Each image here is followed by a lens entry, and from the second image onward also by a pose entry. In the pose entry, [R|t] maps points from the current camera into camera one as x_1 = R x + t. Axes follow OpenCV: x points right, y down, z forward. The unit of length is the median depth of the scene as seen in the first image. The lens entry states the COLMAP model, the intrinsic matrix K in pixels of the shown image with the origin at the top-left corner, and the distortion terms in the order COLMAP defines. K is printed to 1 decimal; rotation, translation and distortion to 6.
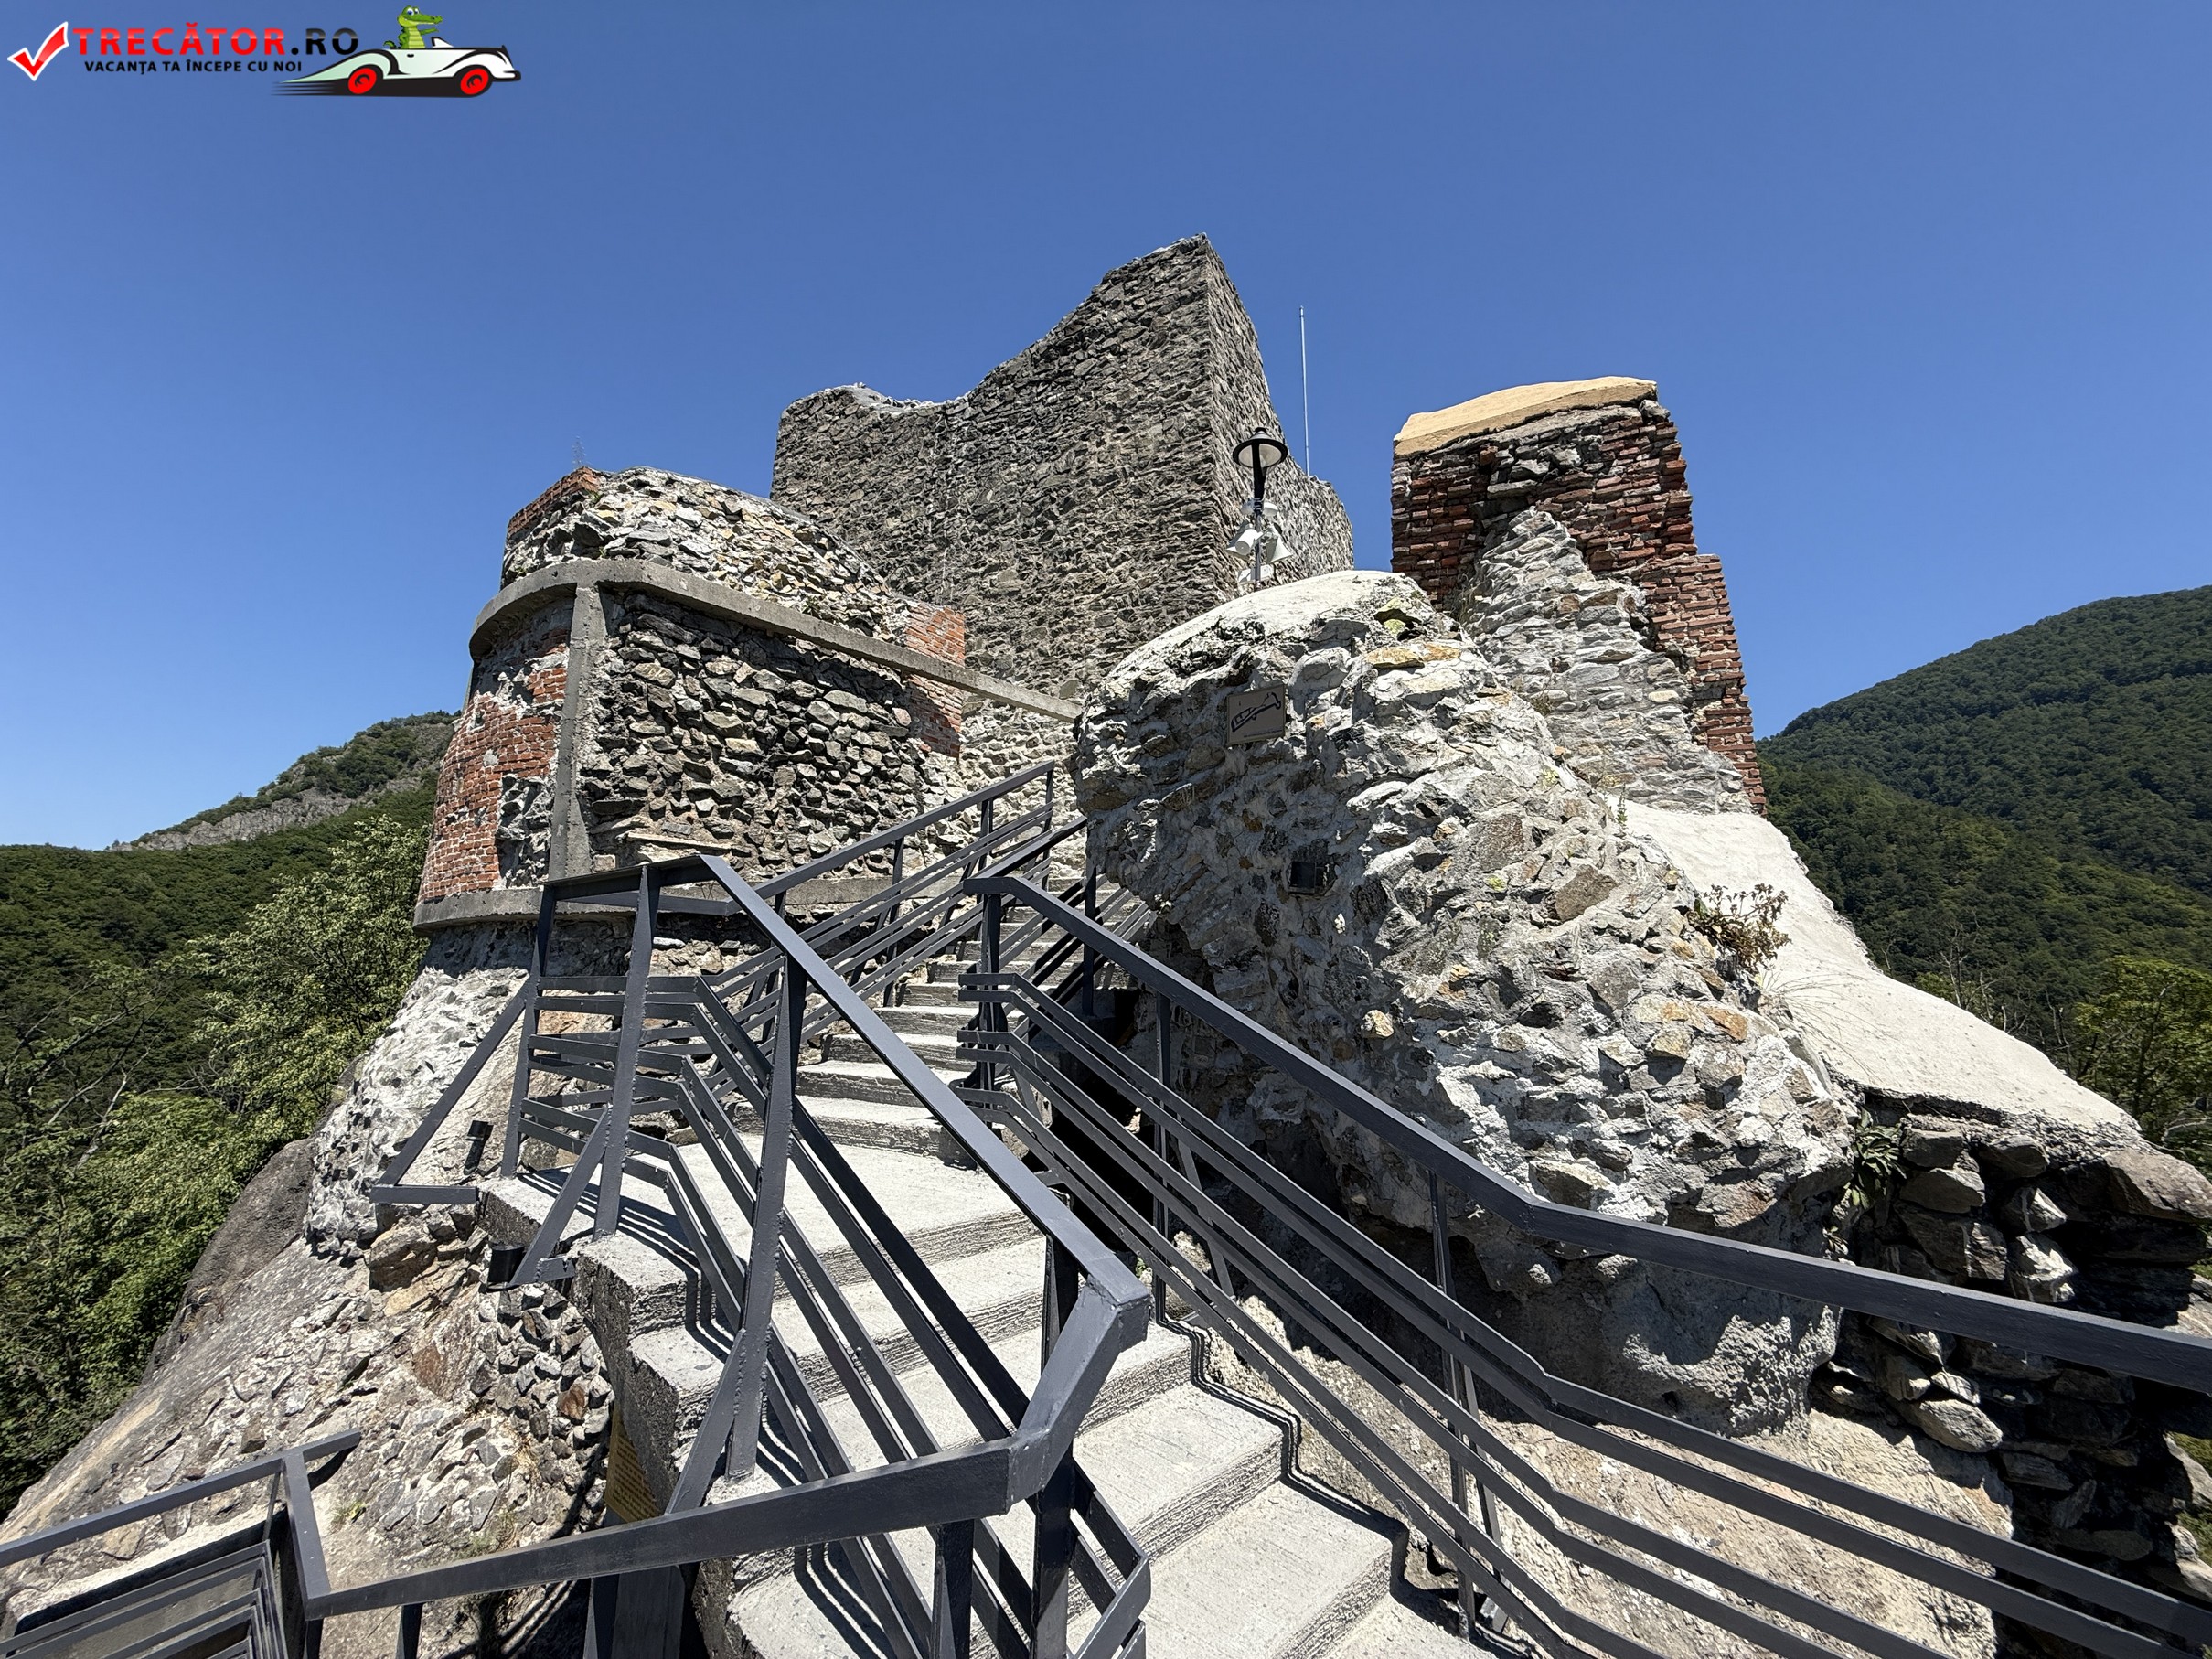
lens RADIAL K [[880.3, 0, 1103.4], [0, 880.3, 831.5], [0, 0, 1]] dist [-0.000912, 0.000079]
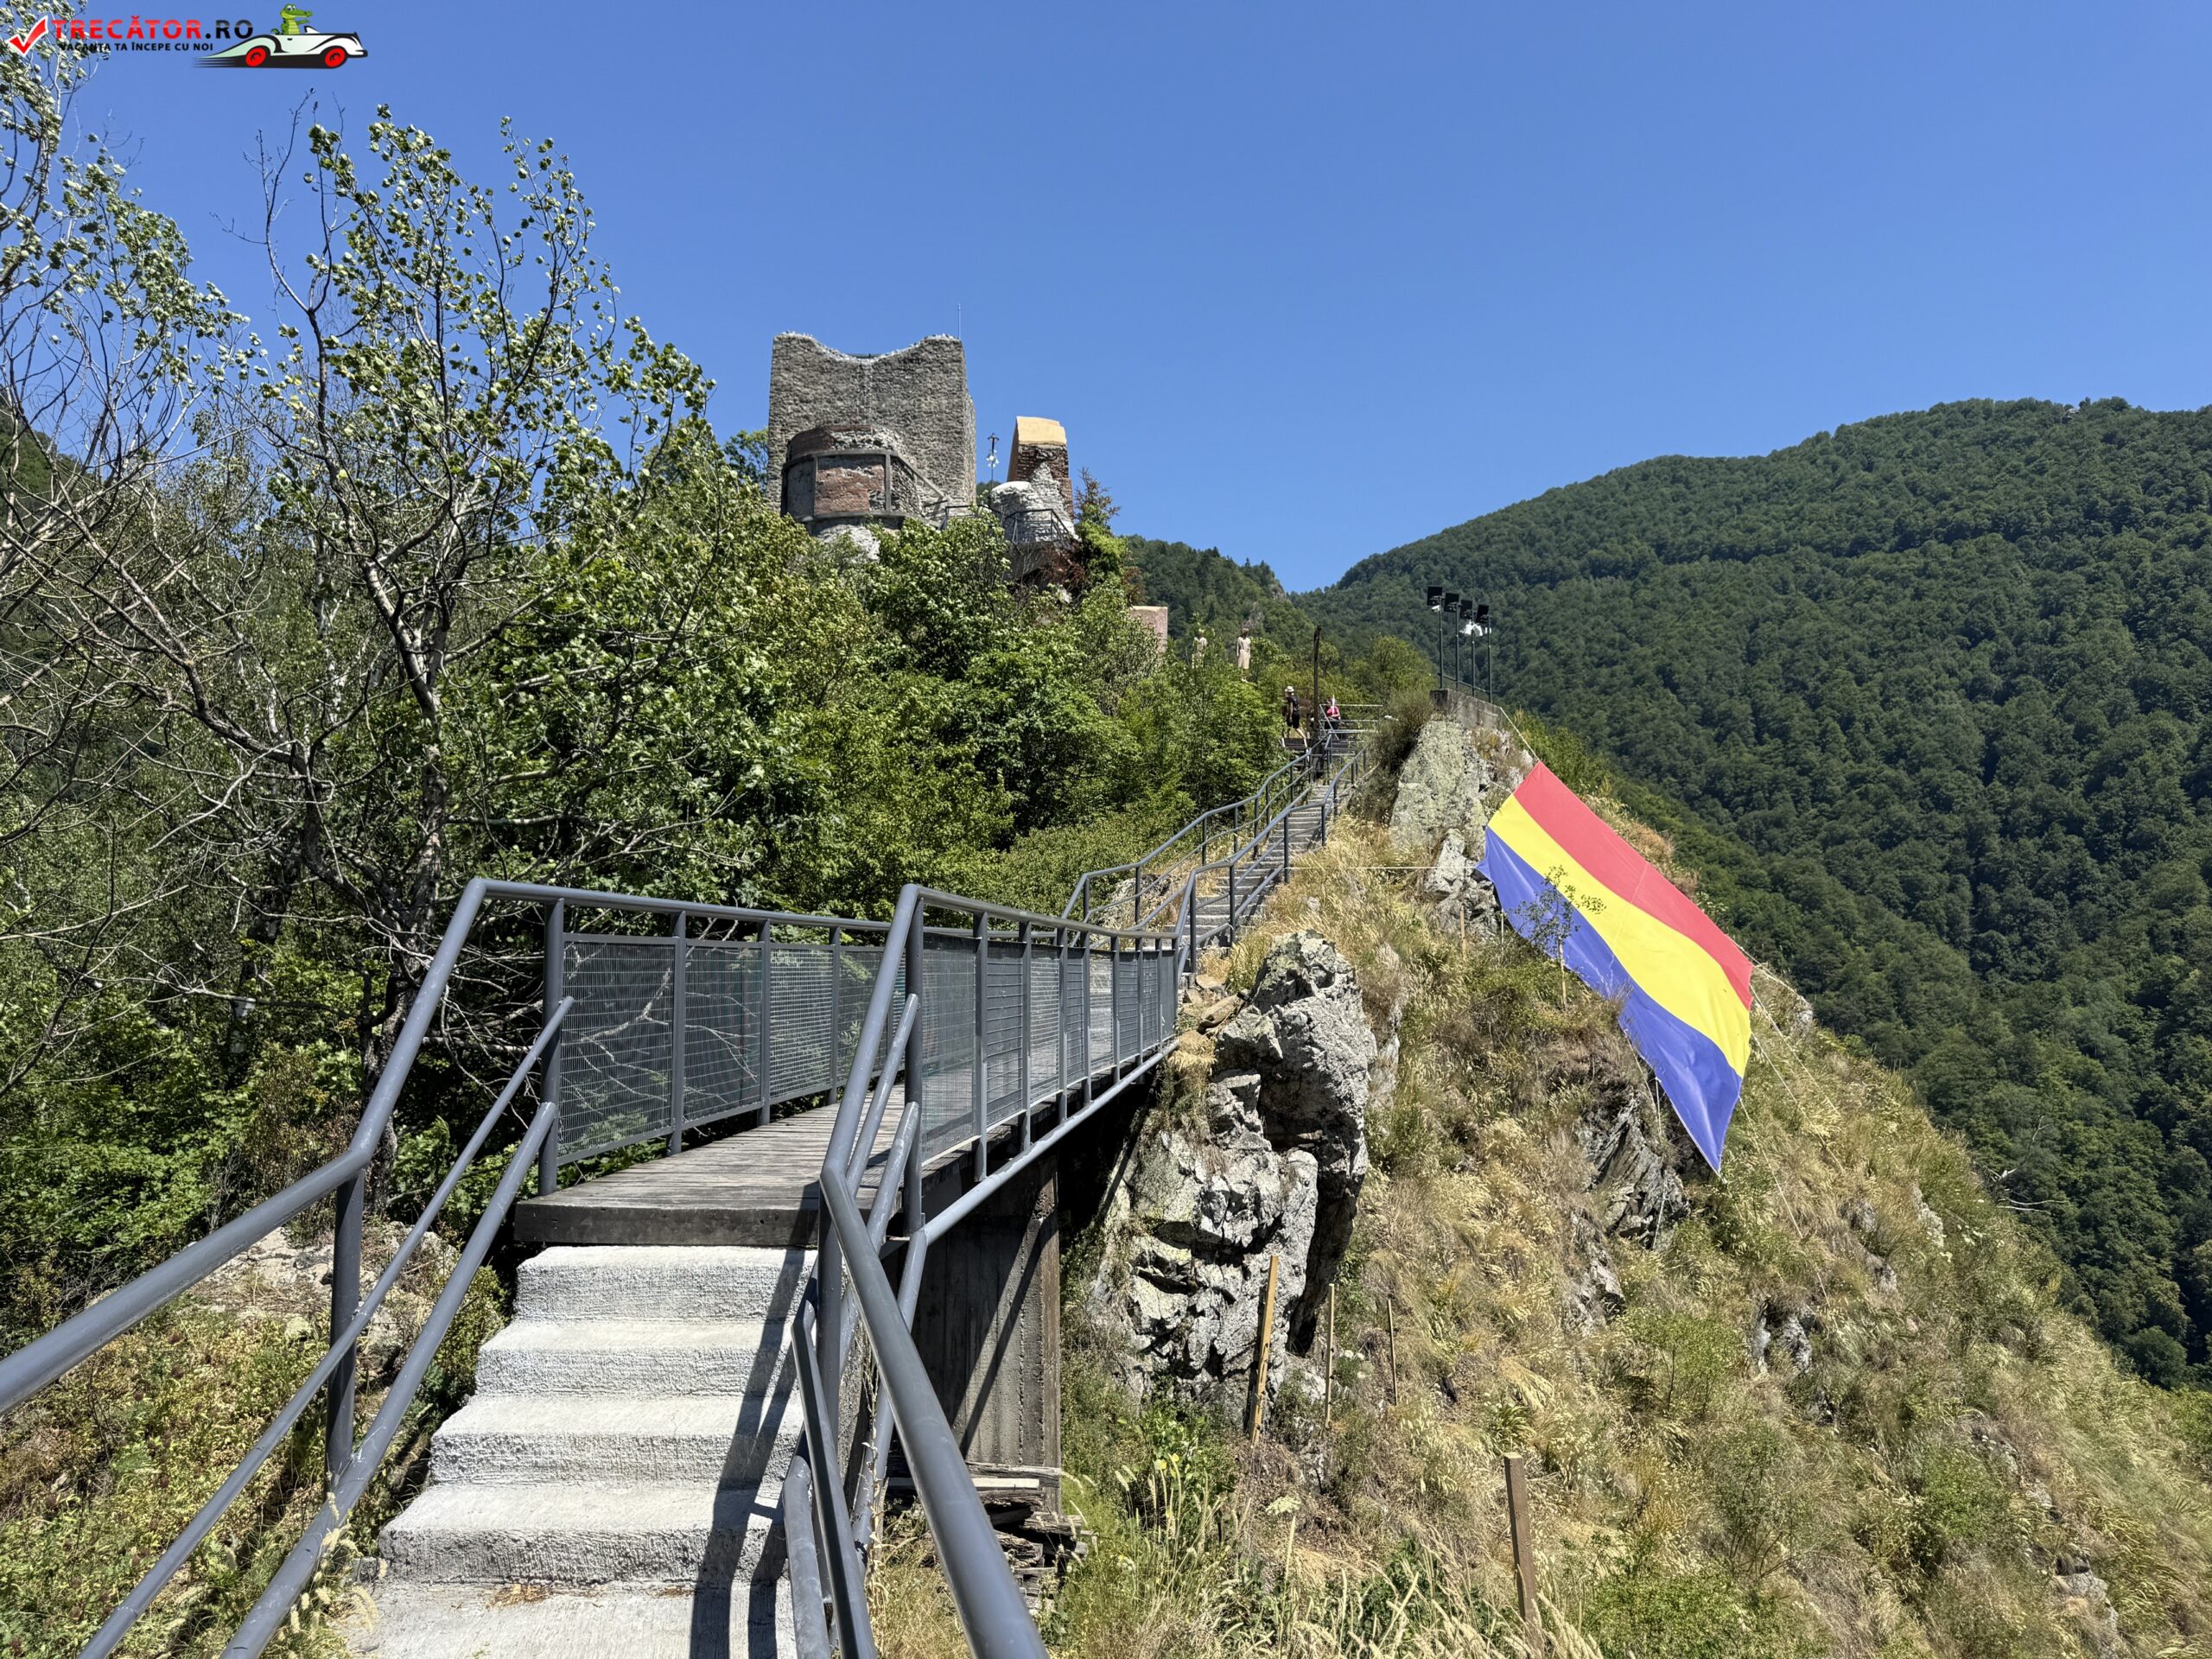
lens RADIAL K [[1557.0, 0, 1106.0], [0, 1557.0, 829.5], [0, 0, 1]] dist [0.107986, -0.115429]
pose [[0.871114, 0.024162, 0.490485, -2.393959], [-0.069796, 0.994741, 0.074956, 0.698097], [-0.486095, -0.099529, 0.868220, -4.833854]]
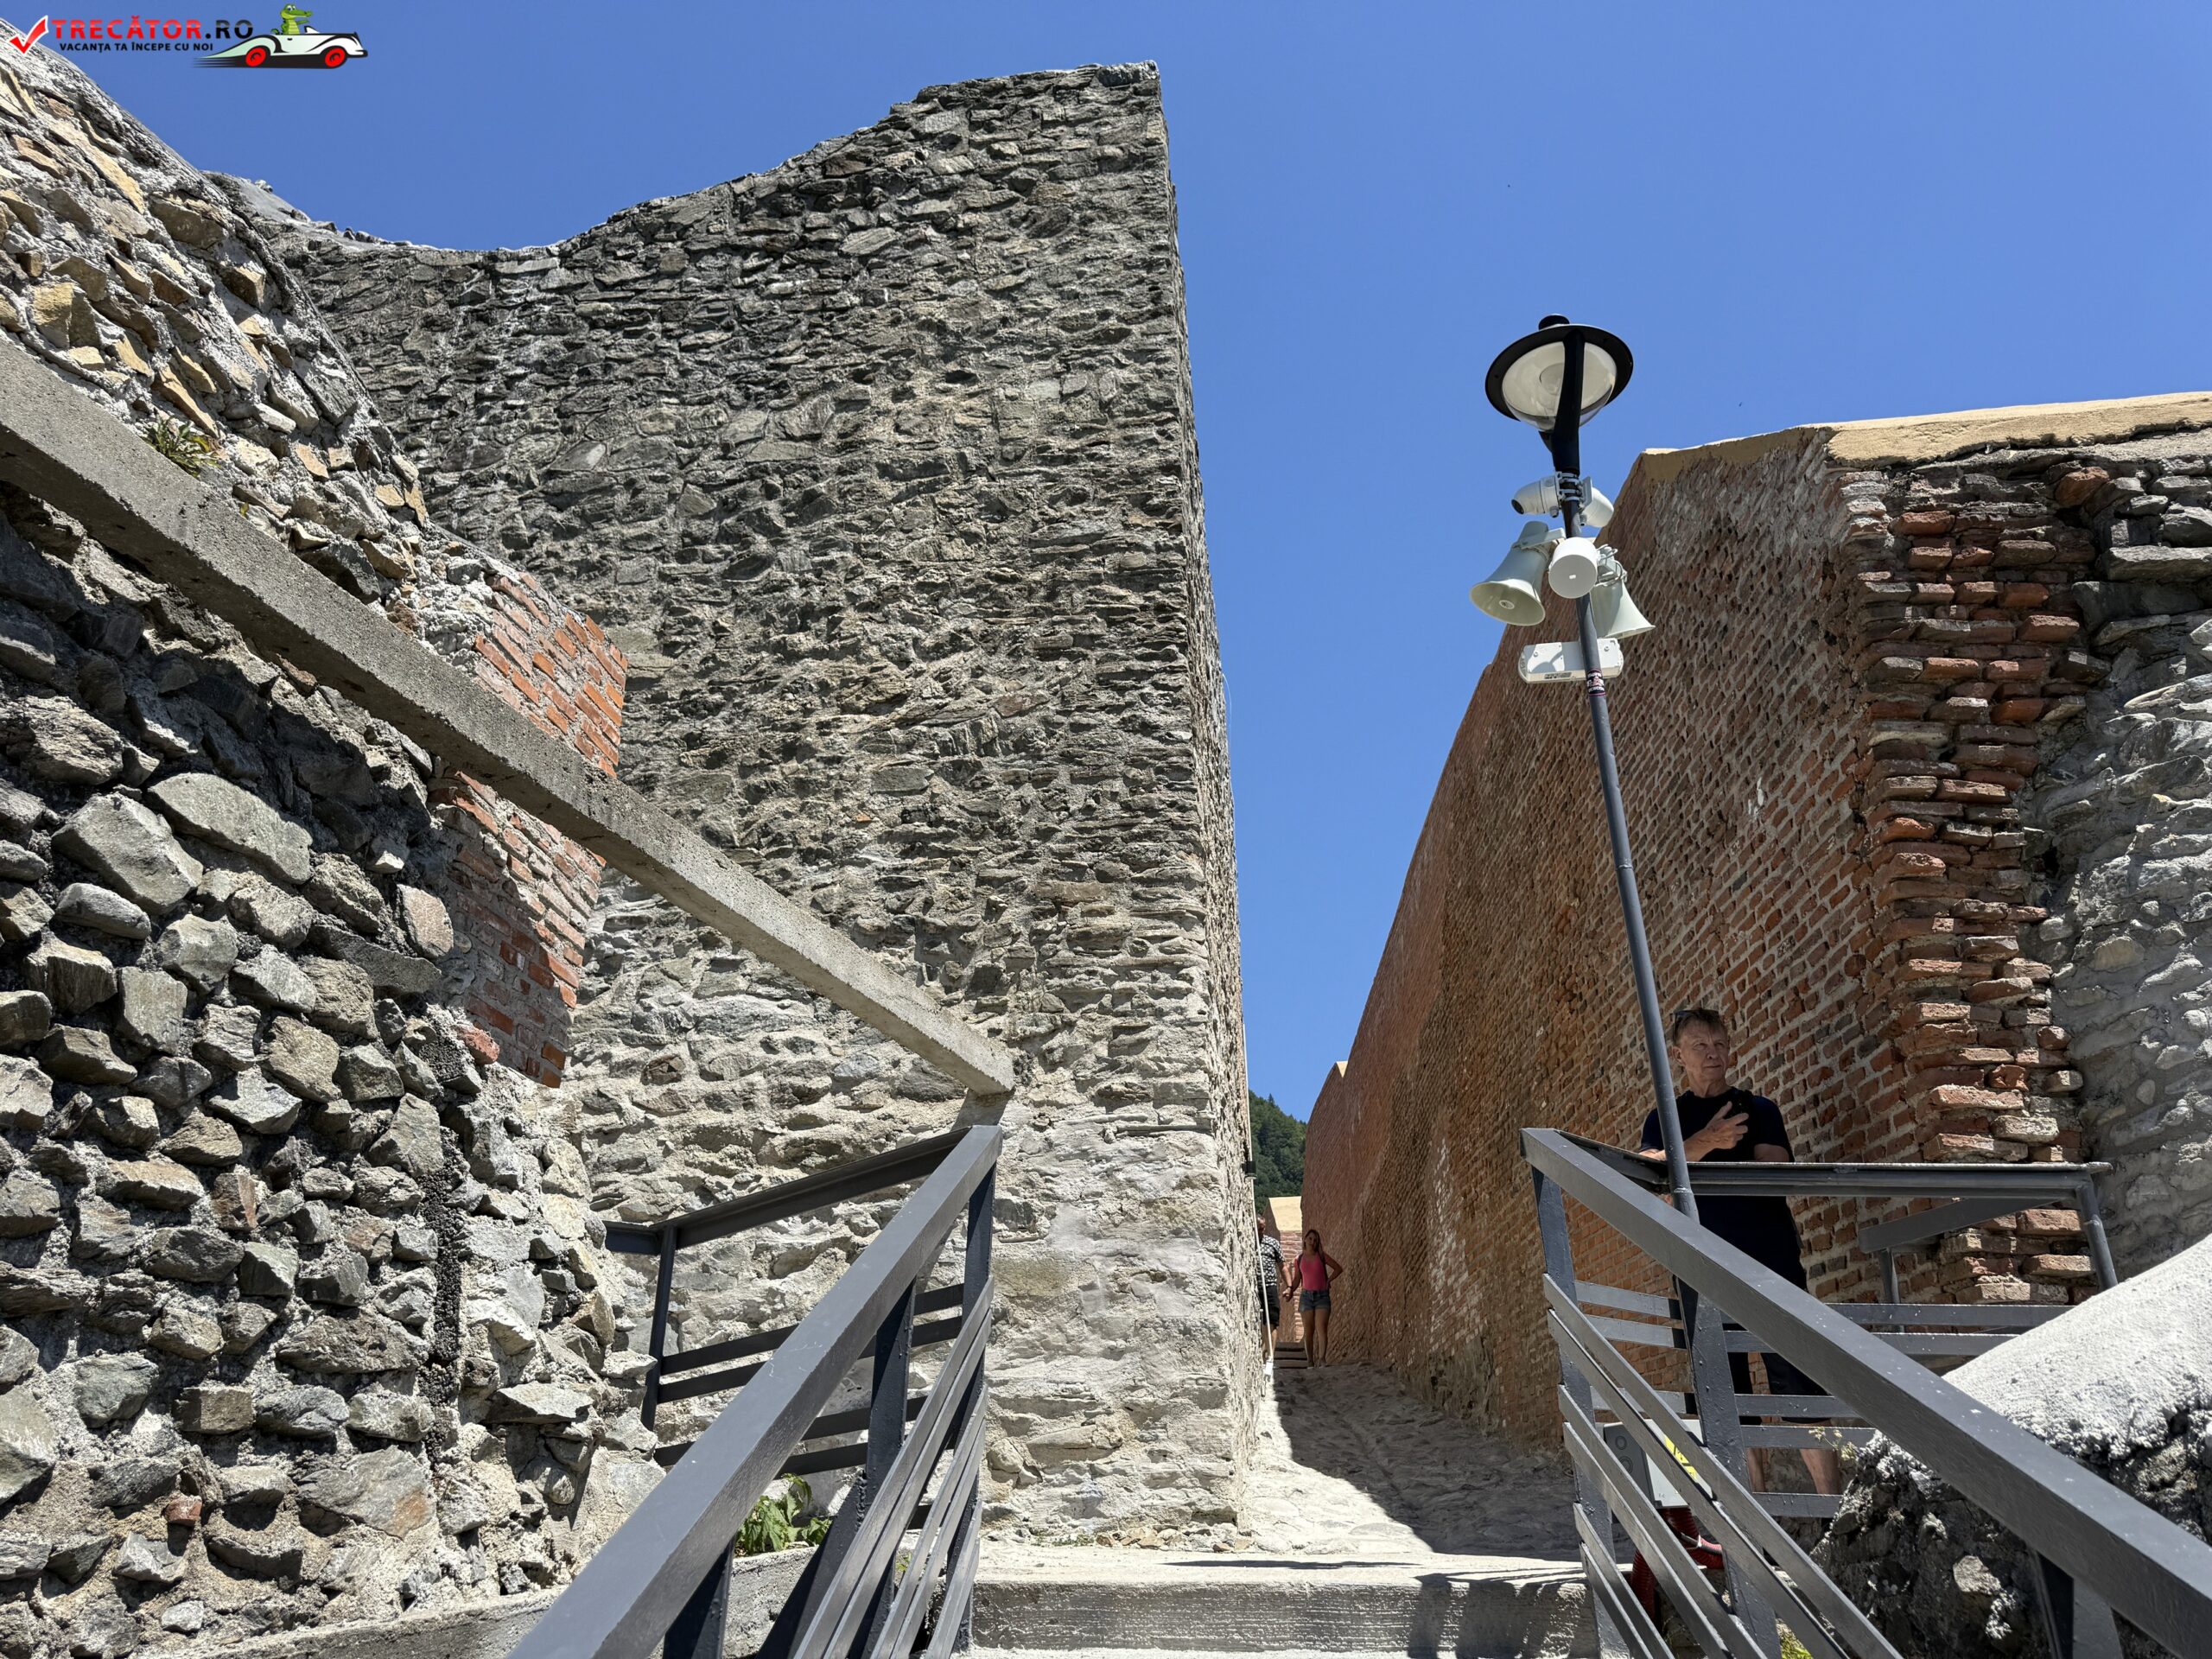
lens RADIAL K [[1557.0, 0, 1106.0], [0, 1557.0, 829.5], [0, 0, 1]] dist [0.107986, -0.115429]
pose [[0.930069, 0.148823, 0.335892, -0.150385], [-0.048443, 0.955974, -0.289425, -0.018945], [-0.364177, 0.252914, 0.896331, 0.352937]]
